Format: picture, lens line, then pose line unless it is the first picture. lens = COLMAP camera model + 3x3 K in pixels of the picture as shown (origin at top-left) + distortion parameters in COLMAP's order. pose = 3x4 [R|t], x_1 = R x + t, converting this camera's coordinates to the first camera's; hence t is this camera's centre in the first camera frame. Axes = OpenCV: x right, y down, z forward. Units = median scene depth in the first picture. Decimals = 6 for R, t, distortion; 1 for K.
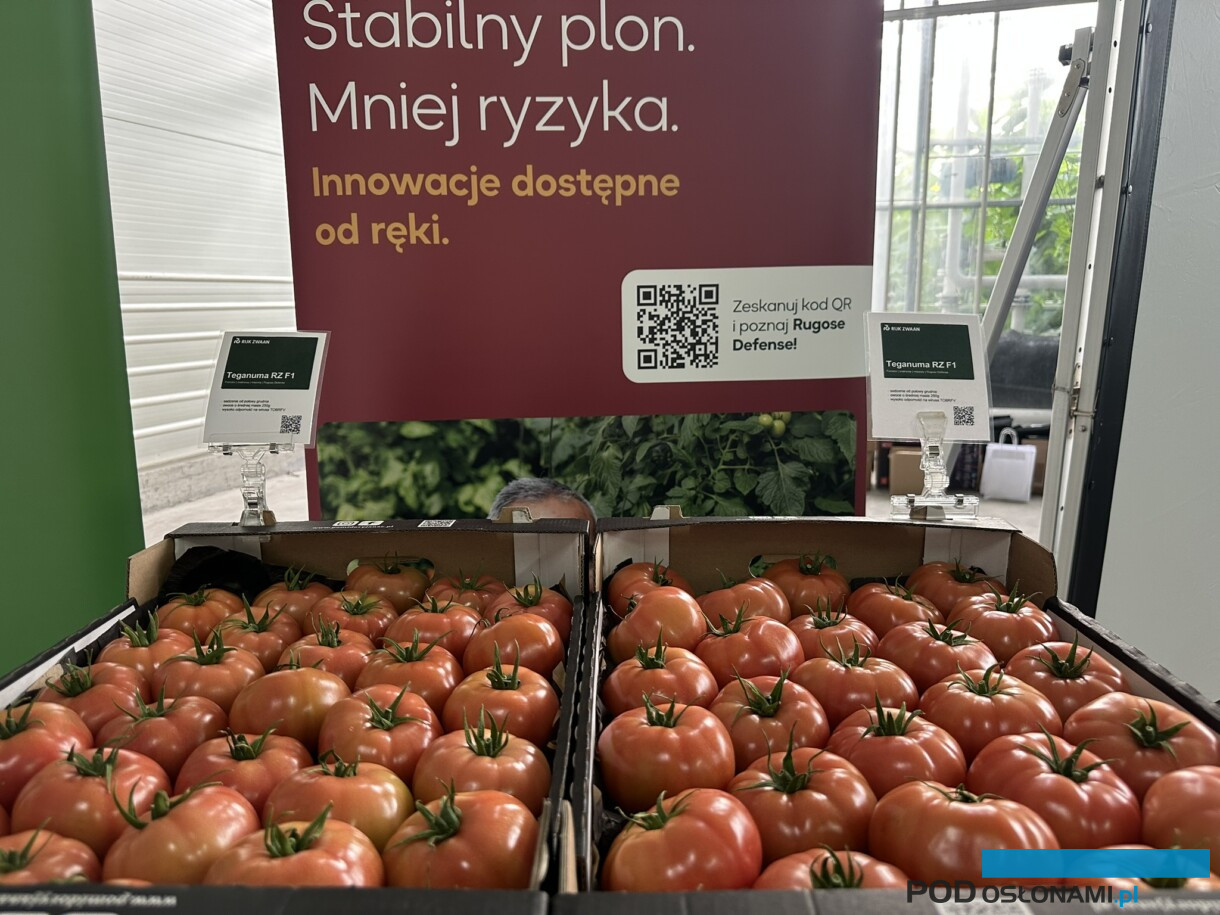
lens RADIAL K [[877.0, 0, 617.7], [0, 877.0, 470.1], [0, 0, 1]] dist [0.027625, -0.022148]
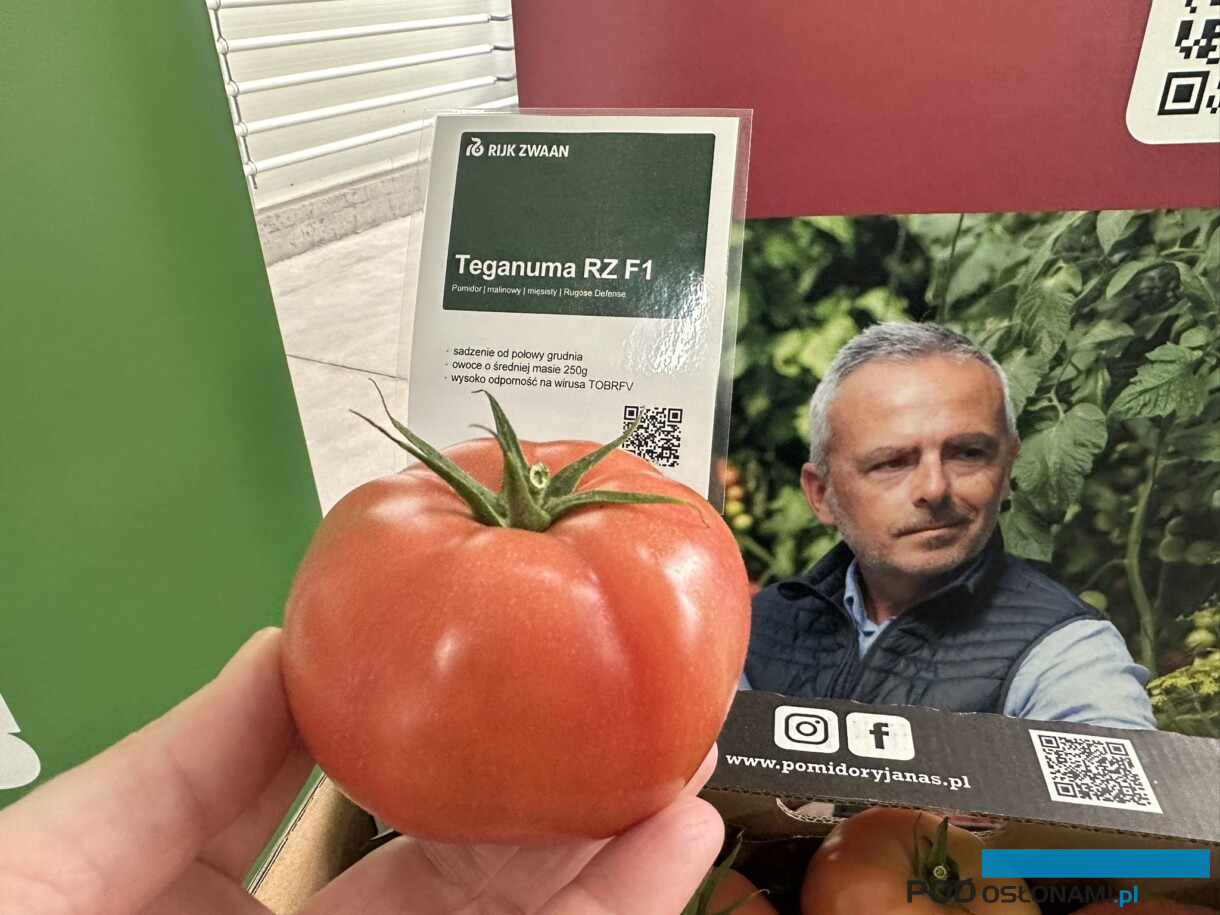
lens RADIAL K [[877.0, 0, 594.8], [0, 877.0, 517.6], [0, 0, 1]] dist [0.027625, -0.022148]
pose [[0.980013, 0.077772, -0.183102, -0.182725], [-0.006811, 0.932992, 0.359832, -0.078783], [0.198817, -0.351393, 0.914874, 0.378973]]
